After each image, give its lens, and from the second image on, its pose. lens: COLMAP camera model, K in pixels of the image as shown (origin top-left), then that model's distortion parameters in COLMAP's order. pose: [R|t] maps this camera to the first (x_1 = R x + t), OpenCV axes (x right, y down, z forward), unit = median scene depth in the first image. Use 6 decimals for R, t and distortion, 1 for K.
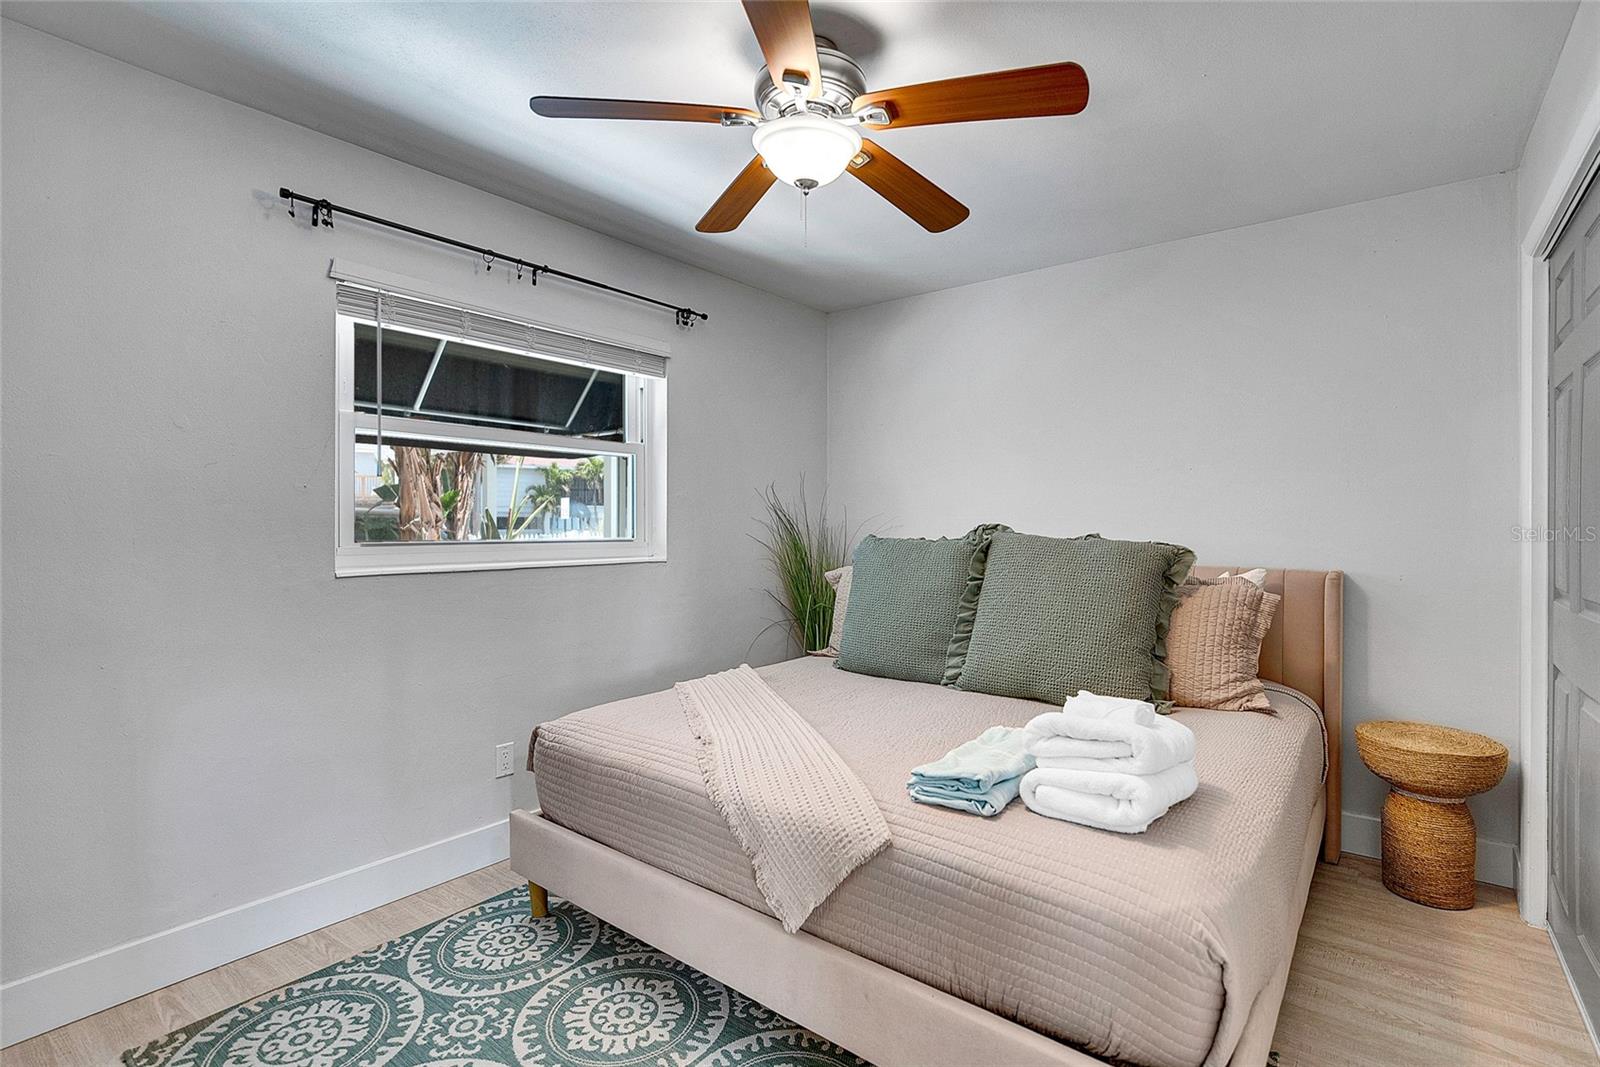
lens RADIAL K [[738.9, 0, 816.5], [0, 738.9, 517.1], [0, 0, 1]] dist [-0.024098, 0.012729]
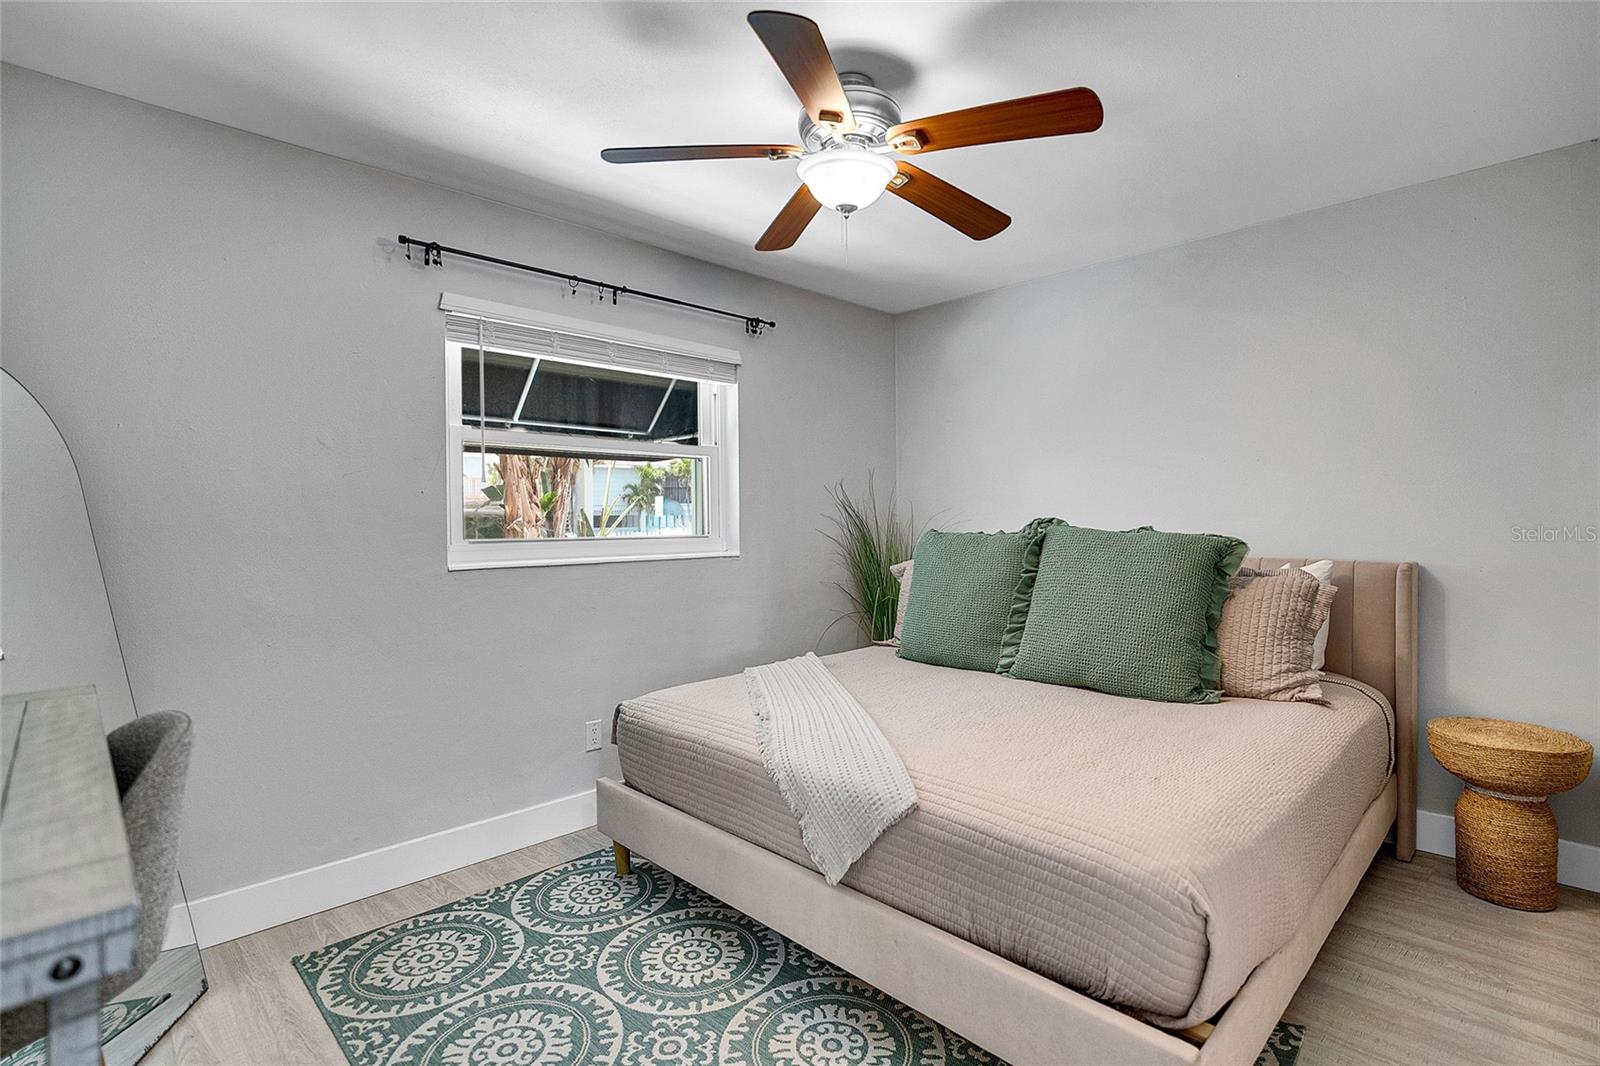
lens RADIAL K [[738.9, 0, 816.5], [0, 738.9, 516.6], [0, 0, 1]] dist [-0.024098, 0.012729]
pose [[0.993072, -0.010750, -0.117016, 0.059154], [0.011368, 0.999925, 0.004610, -0.001229], [0.116958, -0.005909, 0.993119, -0.084717]]
